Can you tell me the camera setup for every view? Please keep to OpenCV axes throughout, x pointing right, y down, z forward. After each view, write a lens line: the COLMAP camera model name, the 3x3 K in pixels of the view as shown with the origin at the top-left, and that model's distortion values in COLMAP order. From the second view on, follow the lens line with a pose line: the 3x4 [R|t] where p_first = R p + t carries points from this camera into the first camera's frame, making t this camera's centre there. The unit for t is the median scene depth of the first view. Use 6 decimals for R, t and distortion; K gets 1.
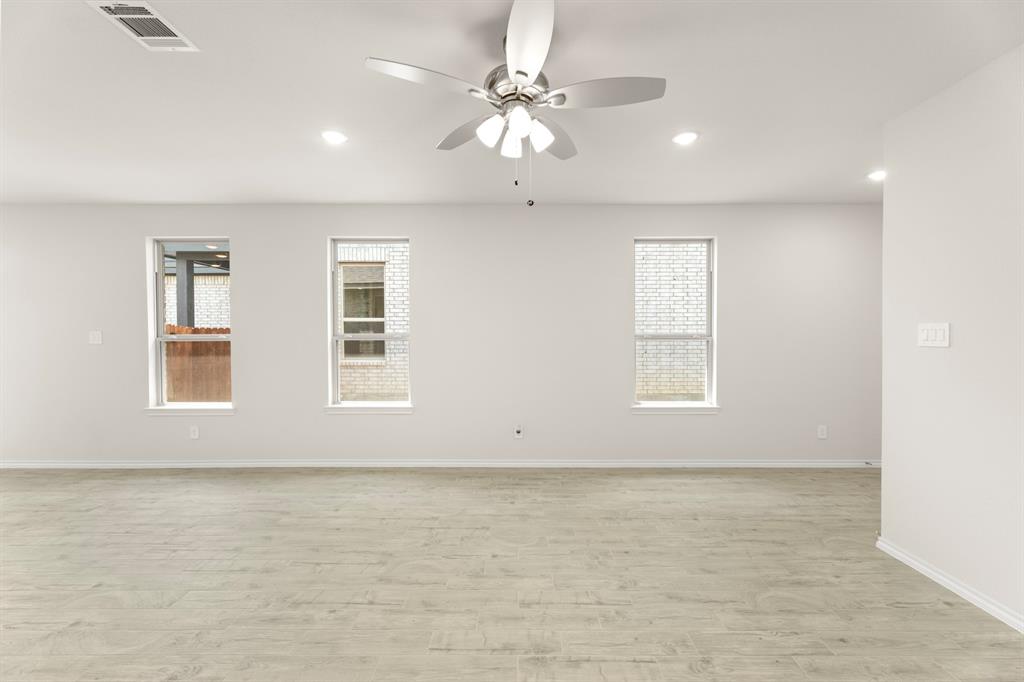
lens RADIAL K [[411.5, 0, 512.0], [0, 411.5, 341.0], [0, 0, 1]] dist [0.006765, -0.000243]
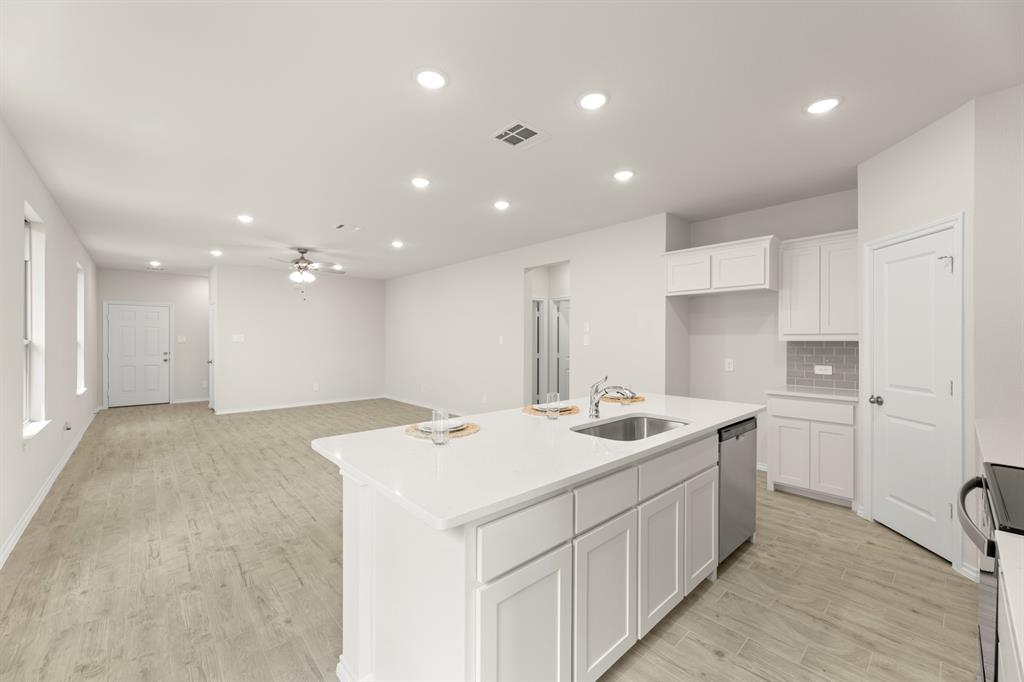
lens RADIAL K [[411.5, 0, 512.0], [0, 411.5, 341.0], [0, 0, 1]] dist [0.006765, -0.000243]
pose [[-0.680305, -0.002227, 0.732926, -2.353504], [0.011003, 0.999852, 0.013250, -0.011694], [-0.732847, 0.017078, -0.680180, 1.340933]]
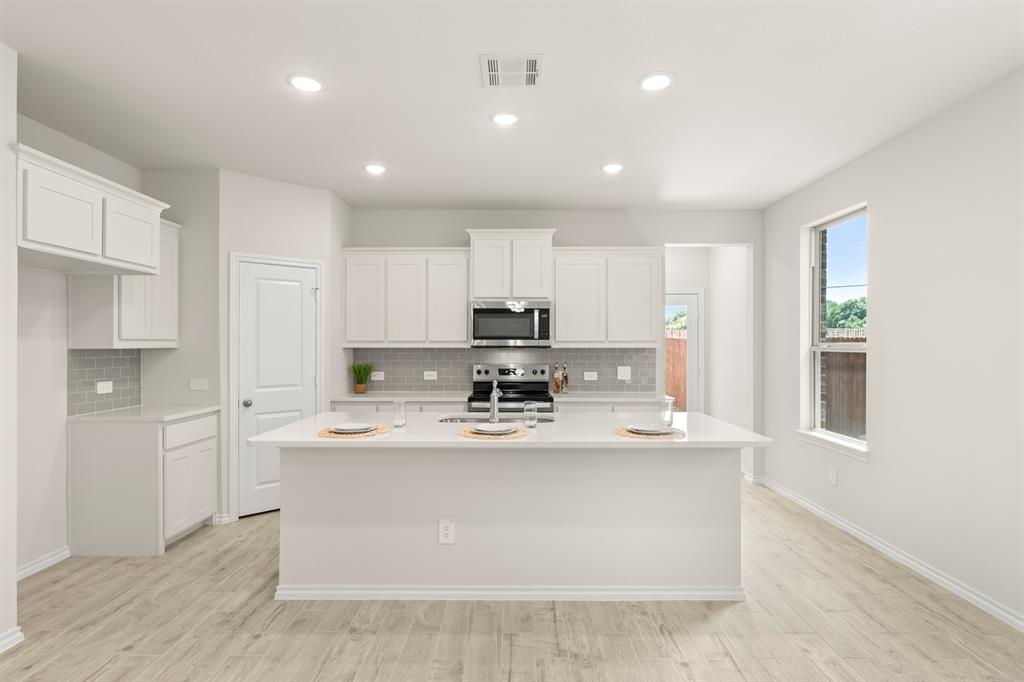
lens RADIAL K [[534.2, 0, 509.3], [0, 534.2, 331.3], [0, 0, 1]] dist [0.001296, 0.001118]
pose [[0.004675, -0.025680, -0.999659, -0.711983], [-0.013315, 0.999580, -0.025740, -0.004652], [0.999900, 0.013430, 0.004331, 0.648910]]
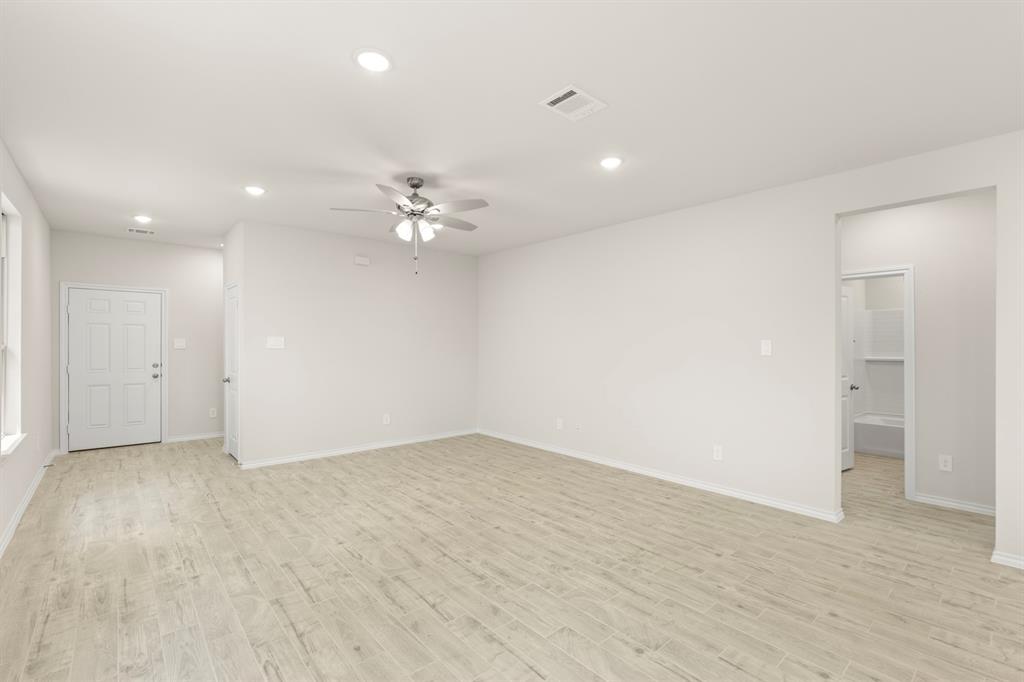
lens RADIAL K [[462.2, 0, 510.5], [0, 462.2, 345.2], [0, 0, 1]] dist [0.001587, 0.000295]
pose [[-0.666676, -0.003937, 0.745337, -1.155385], [0.007384, 0.999902, 0.011886, -0.018428], [-0.745311, 0.013427, -0.666582, 1.348828]]
